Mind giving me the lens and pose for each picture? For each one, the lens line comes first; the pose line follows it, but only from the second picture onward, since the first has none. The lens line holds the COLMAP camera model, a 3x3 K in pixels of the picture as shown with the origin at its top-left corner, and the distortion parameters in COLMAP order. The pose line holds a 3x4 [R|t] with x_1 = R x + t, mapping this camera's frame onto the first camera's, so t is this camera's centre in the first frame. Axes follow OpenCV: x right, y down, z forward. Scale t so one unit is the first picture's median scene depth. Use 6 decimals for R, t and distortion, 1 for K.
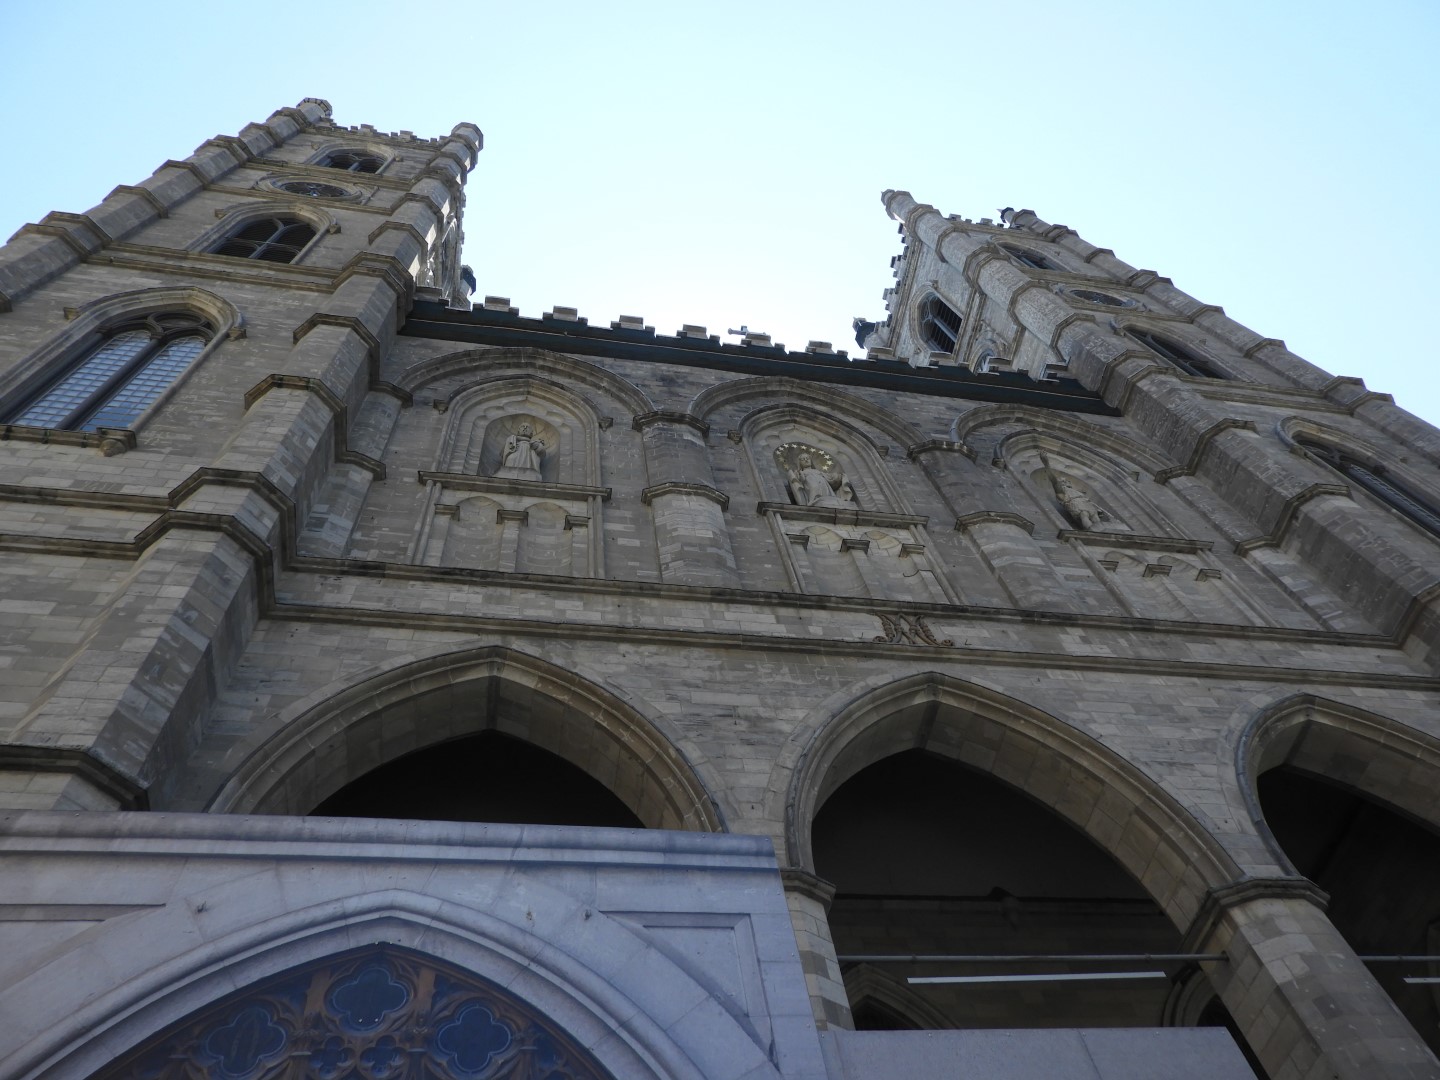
lens RADIAL K [[1023.2, 0, 720.0], [0, 1023.2, 540.0], [0, 0, 1]] dist [0.005733, -0.001264]
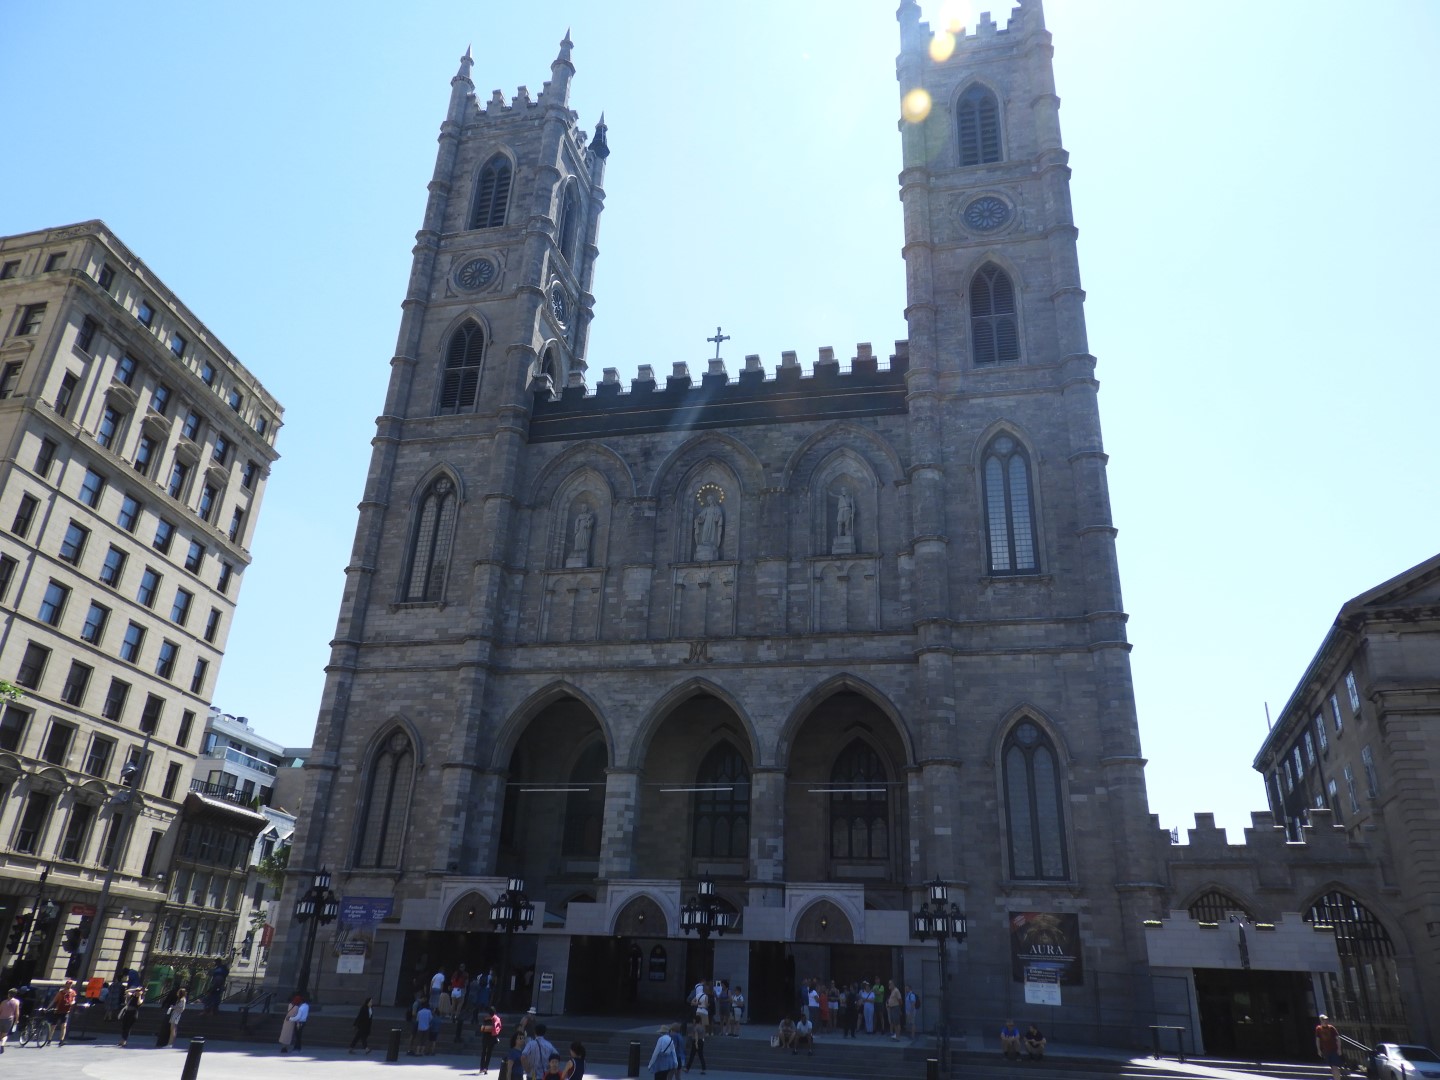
lens RADIAL K [[1023.2, 0, 720.0], [0, 1023.2, 540.0], [0, 0, 1]] dist [0.005733, -0.001264]
pose [[0.913022, -0.006143, -0.407865, 1.425608], [0.252195, 0.794387, 0.552583, -1.736191], [0.320608, -0.607381, 0.726842, -0.841281]]
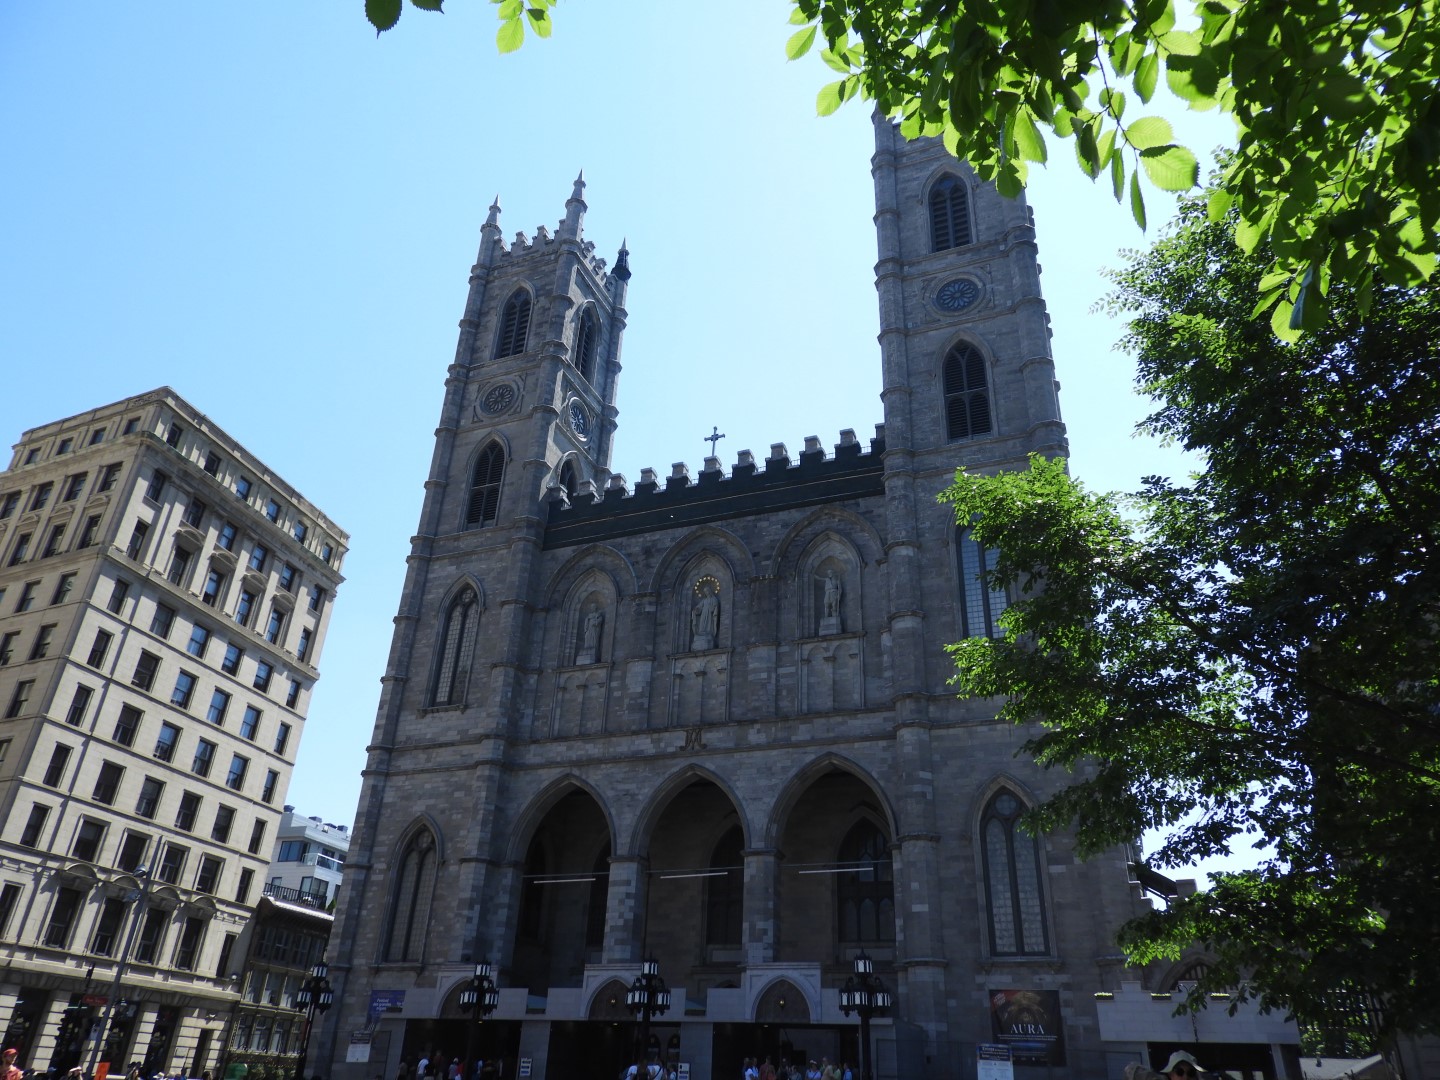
lens RADIAL K [[1023.2, 0, 720.0], [0, 1023.2, 540.0], [0, 0, 1]] dist [0.005733, -0.001264]
pose [[0.843826, -0.112422, -0.524708, 1.886804], [0.379764, 0.815942, 0.435910, -1.650983], [0.379125, -0.567097, 0.731208, -0.777888]]
